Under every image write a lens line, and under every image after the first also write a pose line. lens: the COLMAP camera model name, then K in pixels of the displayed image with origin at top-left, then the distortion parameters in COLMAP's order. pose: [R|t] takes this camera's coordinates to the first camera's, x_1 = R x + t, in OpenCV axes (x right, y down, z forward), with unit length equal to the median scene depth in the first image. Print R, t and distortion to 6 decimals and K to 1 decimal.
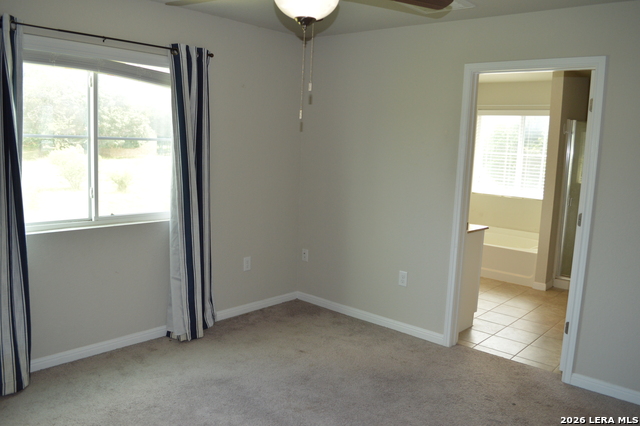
lens RADIAL K [[510.8, 0, 323.0], [0, 510.8, 212.6], [0, 0, 1]] dist [-0.082316, 0.011686]
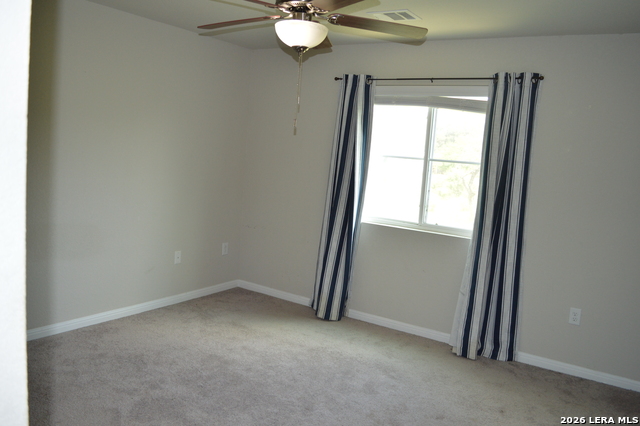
lens RADIAL K [[510.8, 0, 321.9], [0, 510.8, 213.1], [0, 0, 1]] dist [-0.082316, 0.011686]
pose [[0.152210, 0.084157, -0.984759, 0.752132], [-0.201774, 0.978030, 0.052395, -0.031782], [0.967533, 0.190724, 0.165846, 0.555750]]
